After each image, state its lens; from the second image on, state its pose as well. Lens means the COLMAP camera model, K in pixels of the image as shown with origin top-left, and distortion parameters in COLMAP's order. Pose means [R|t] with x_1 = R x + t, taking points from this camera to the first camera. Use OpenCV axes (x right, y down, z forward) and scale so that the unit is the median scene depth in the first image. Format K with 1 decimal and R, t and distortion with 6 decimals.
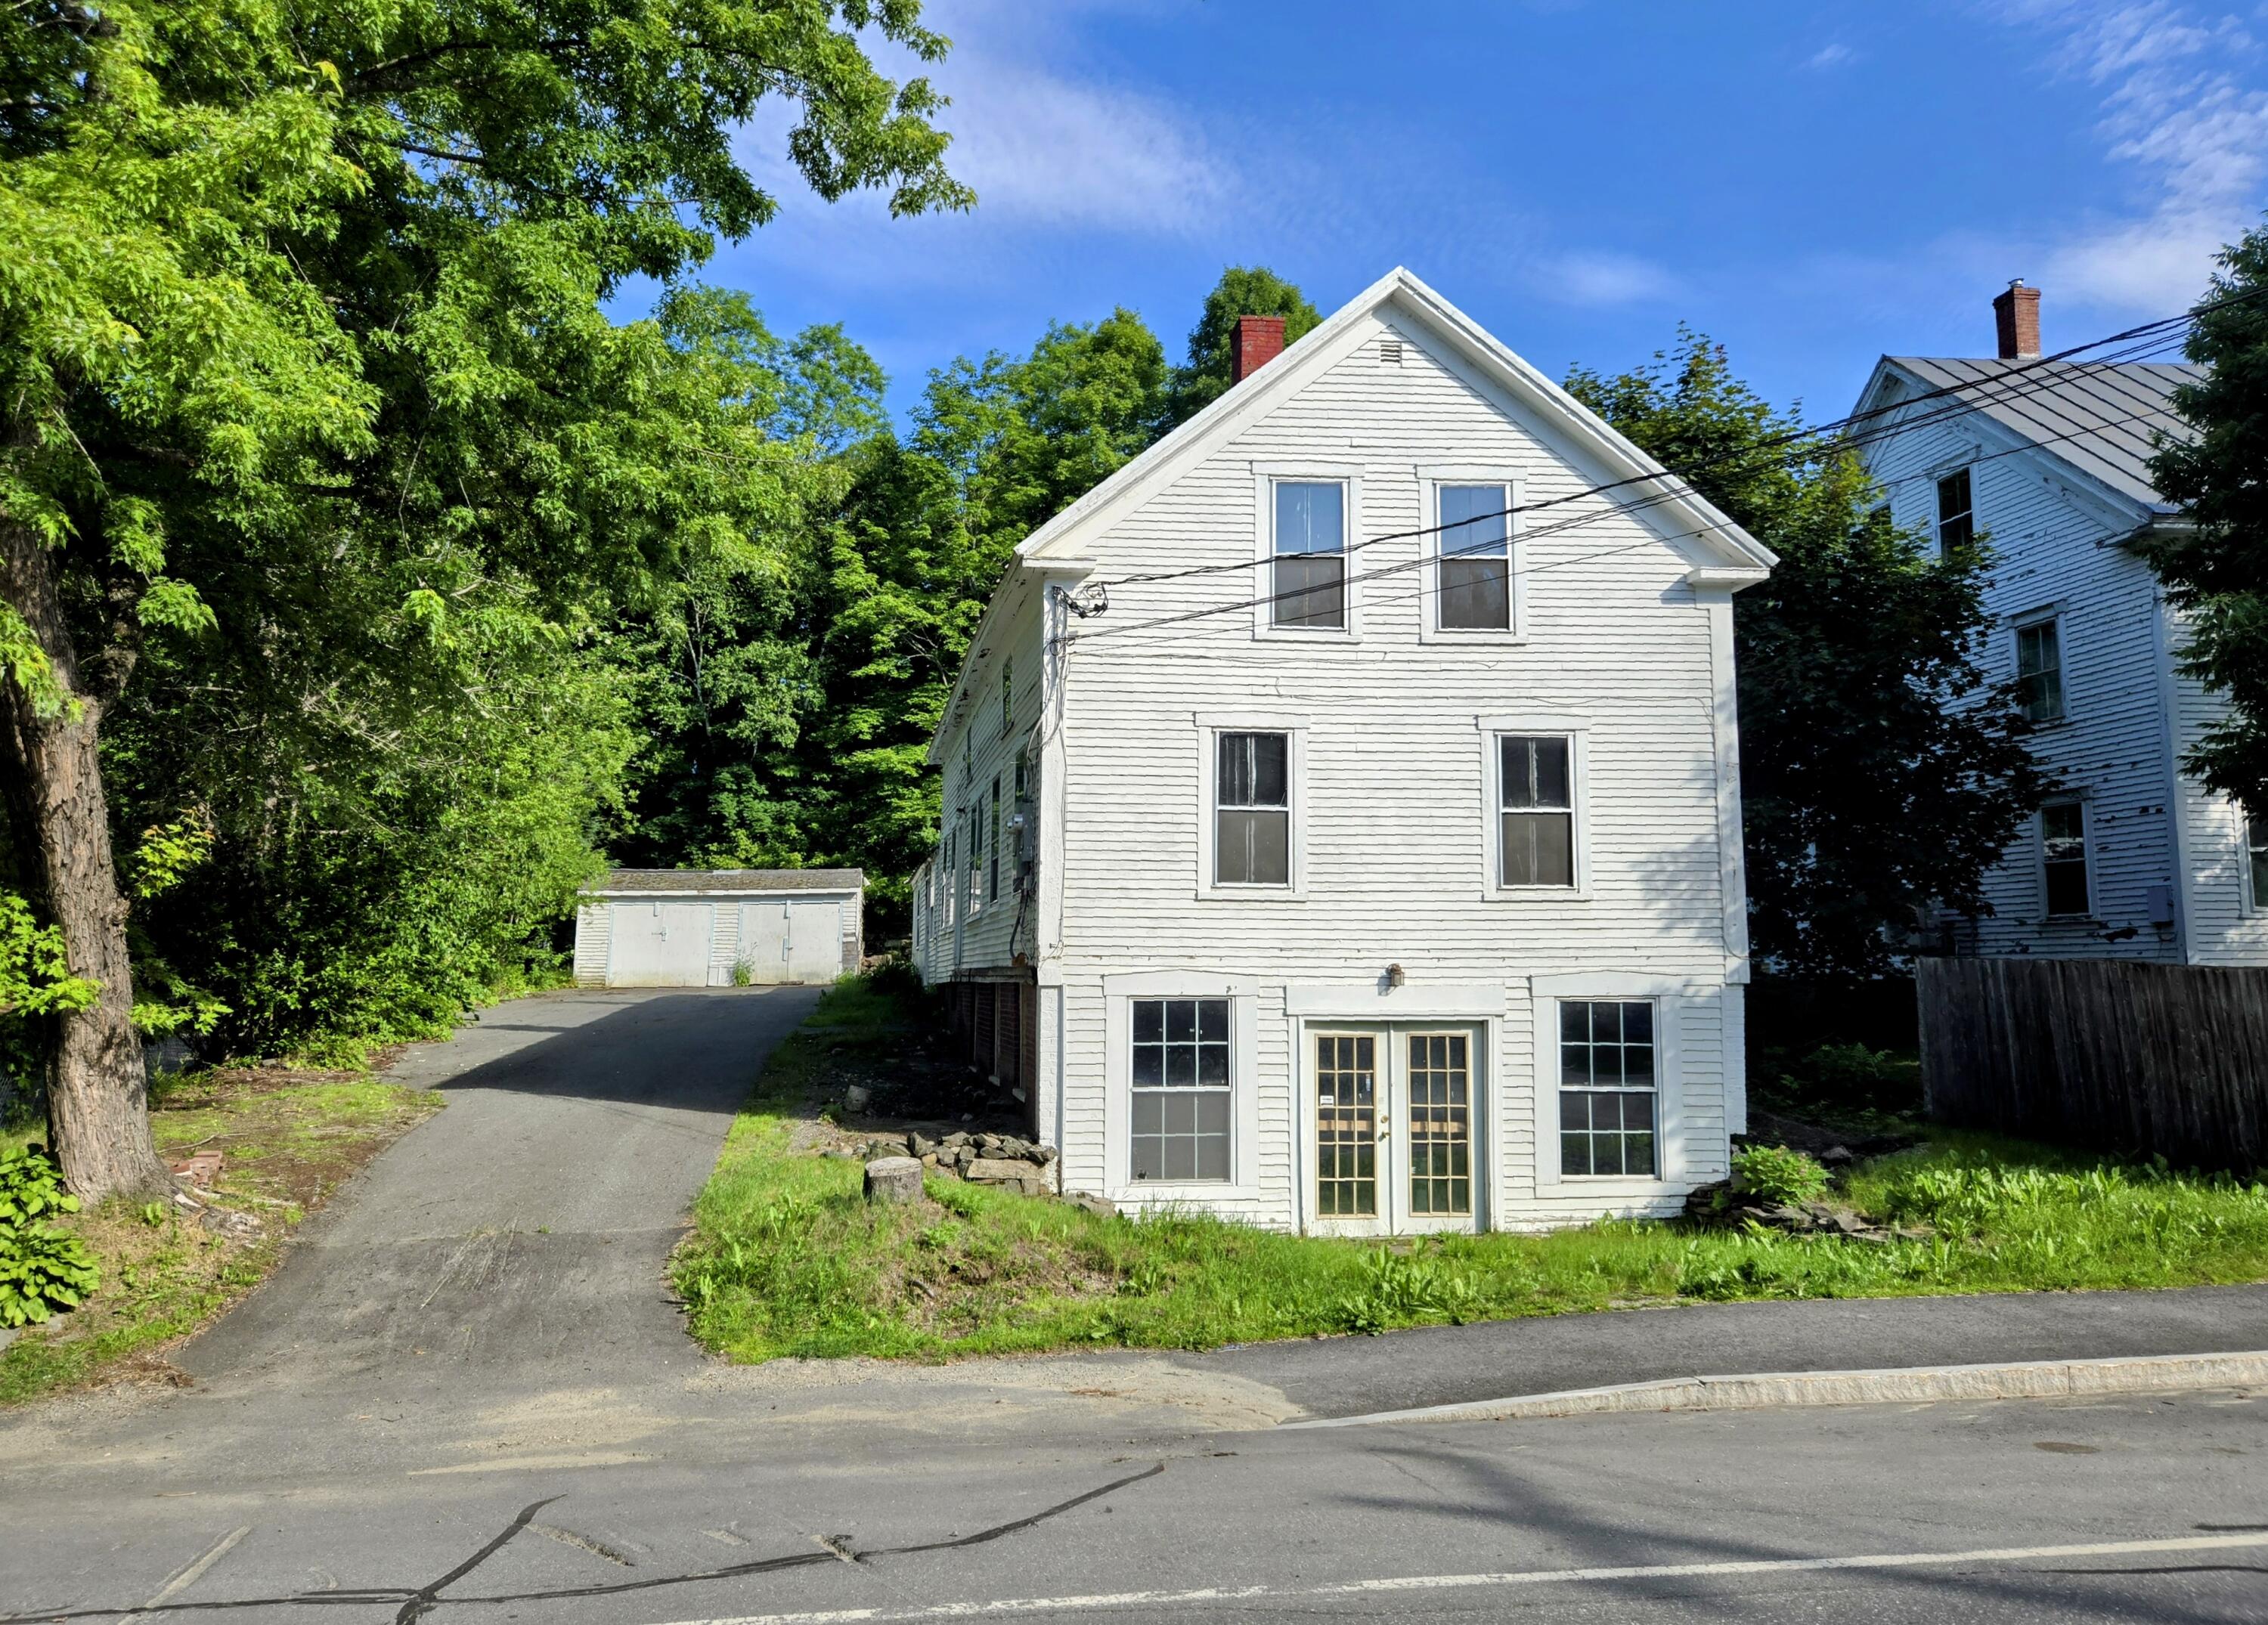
lens RADIAL K [[1521.5, 0, 1097.5], [0, 1521.5, 805.2], [0, 0, 1]] dist [0.043689, -0.006126]
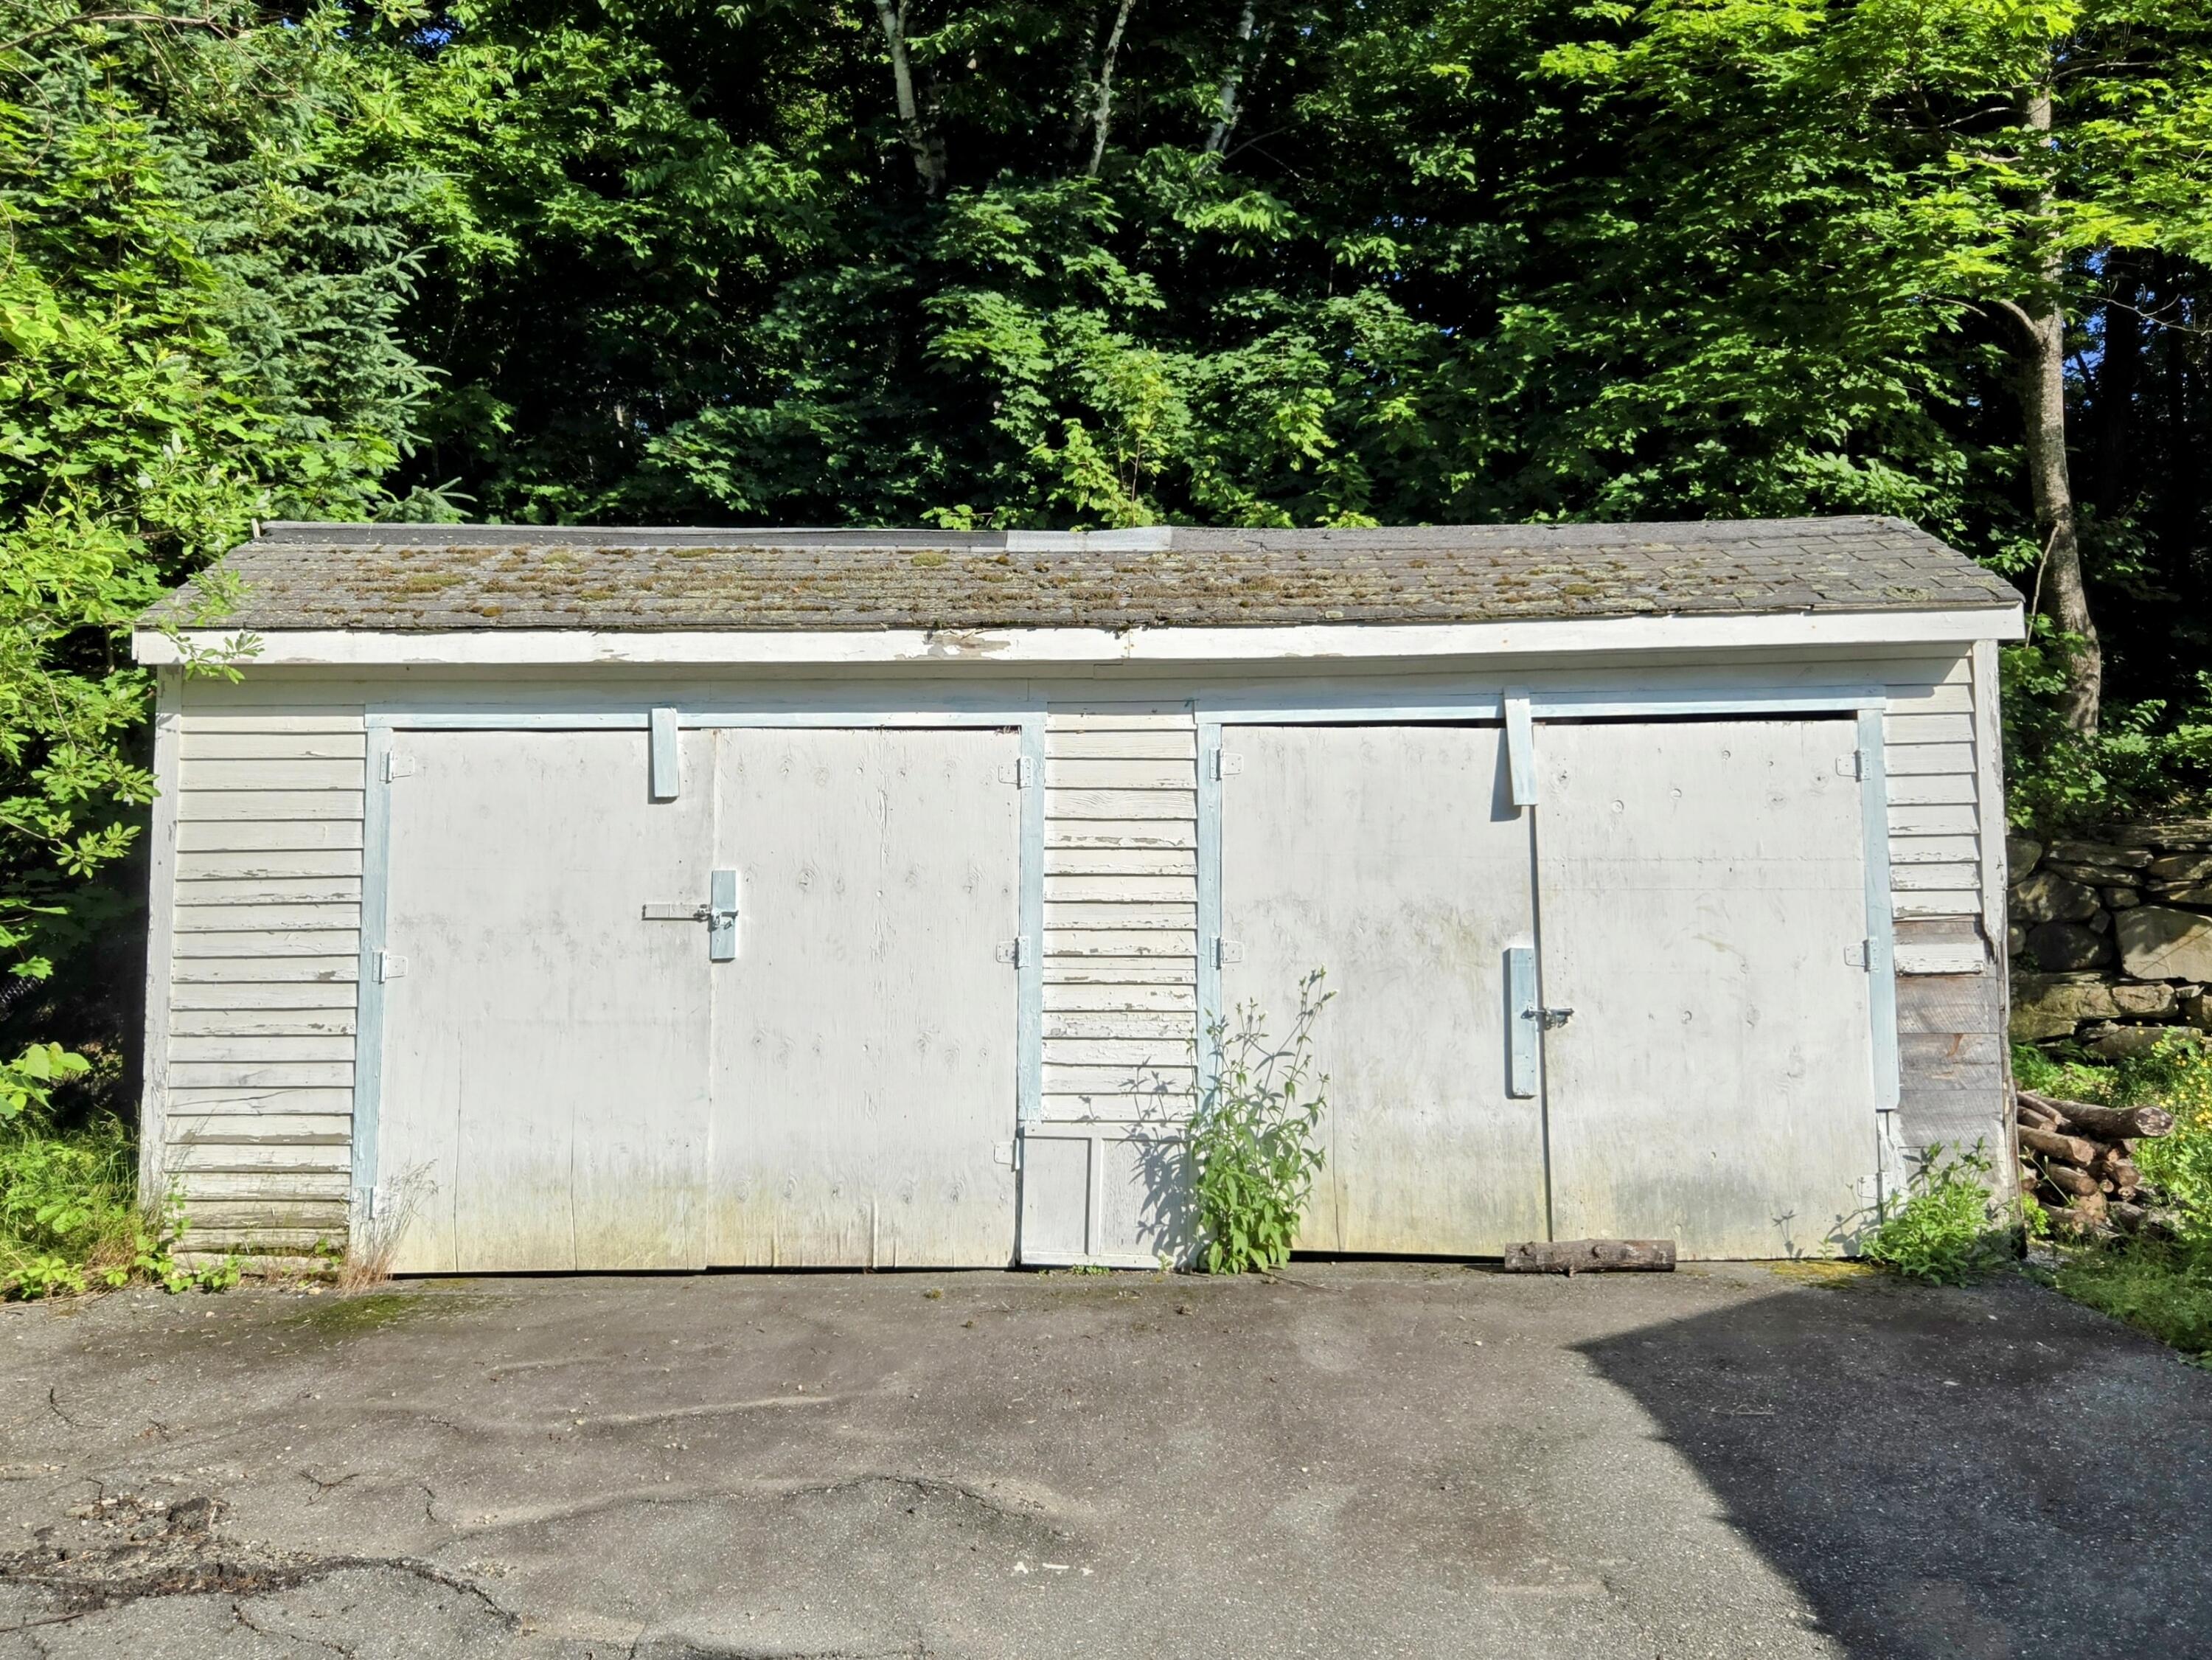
lens RADIAL K [[1475.8, 0, 1106.9], [0, 1475.8, 905.2], [0, 0, 1]] dist [0.030505, -0.000053]
pose [[0.996780, 0.002358, -0.080150, -0.510811], [0.007034, 0.993142, 0.116704, 0.144881], [0.079875, -0.116892, 0.989927, 1.876534]]
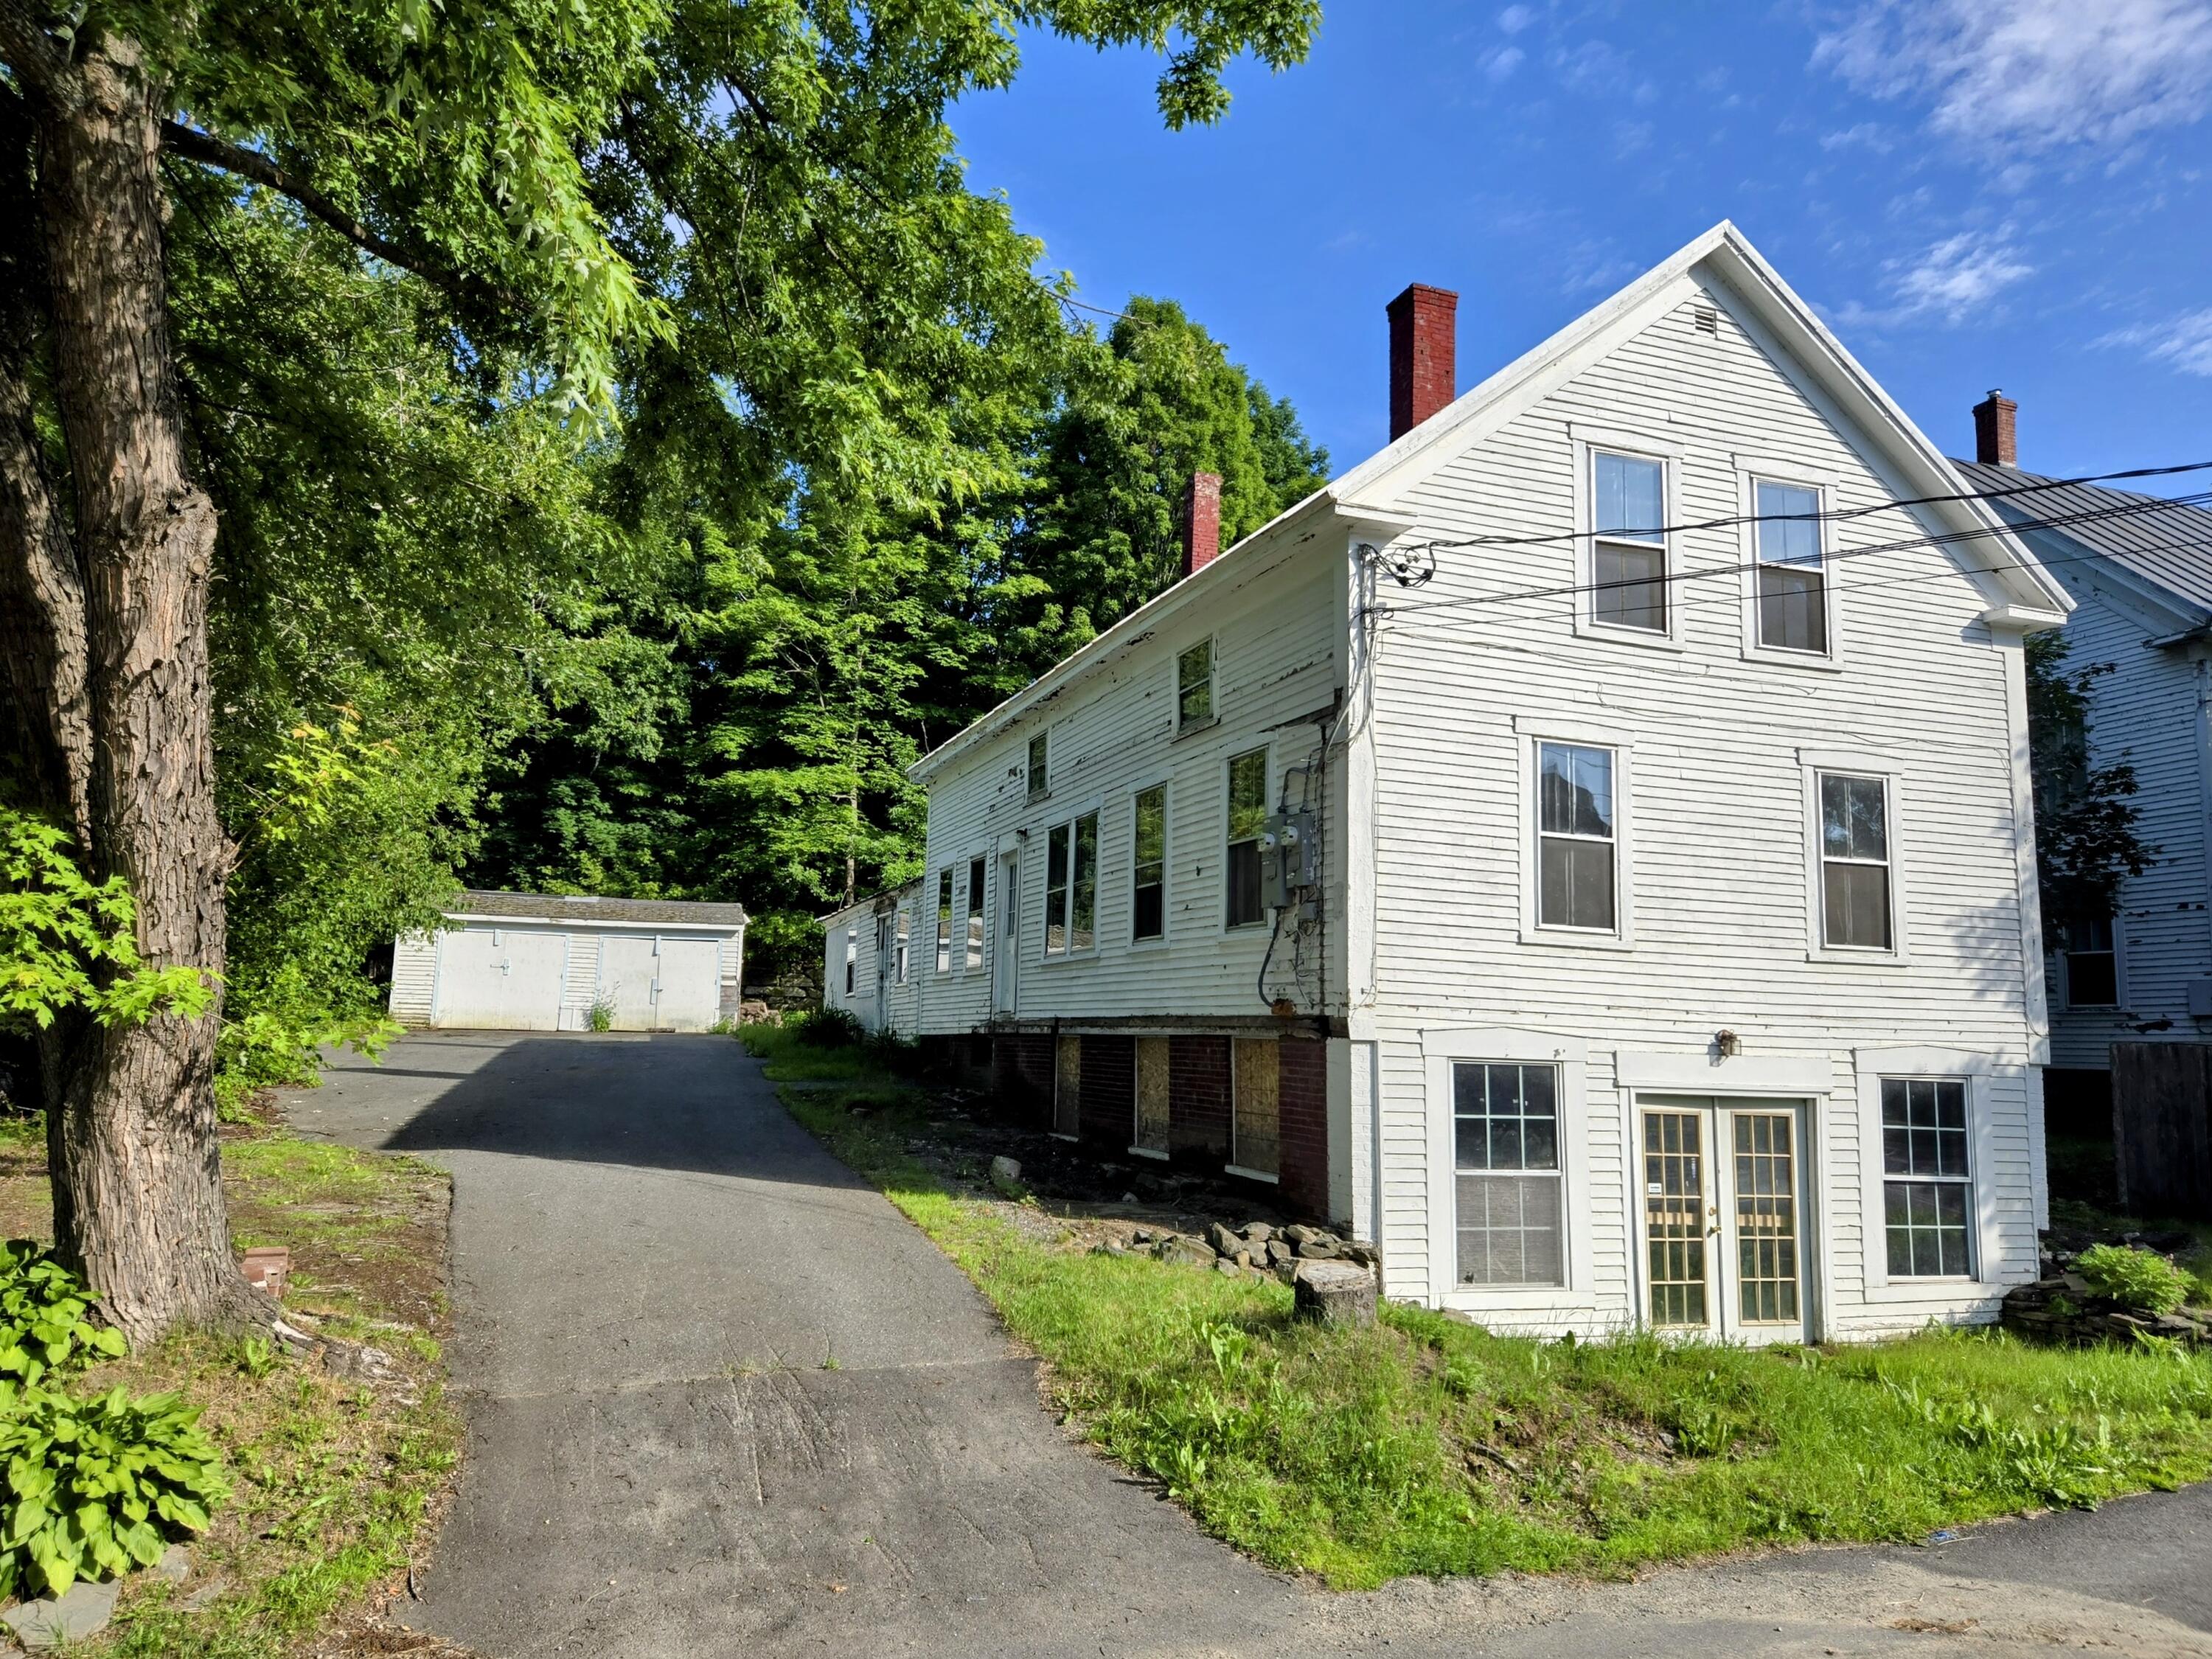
lens RADIAL K [[1475.7, 0, 1106.9], [0, 1475.7, 904.7], [0, 0, 1]] dist [0.030505, -0.000053]
pose [[0.971500, 0.055219, 0.230519, -0.330913], [-0.059433, 0.998168, 0.011369, 0.045153], [-0.229468, -0.024746, 0.973002, 0.271357]]
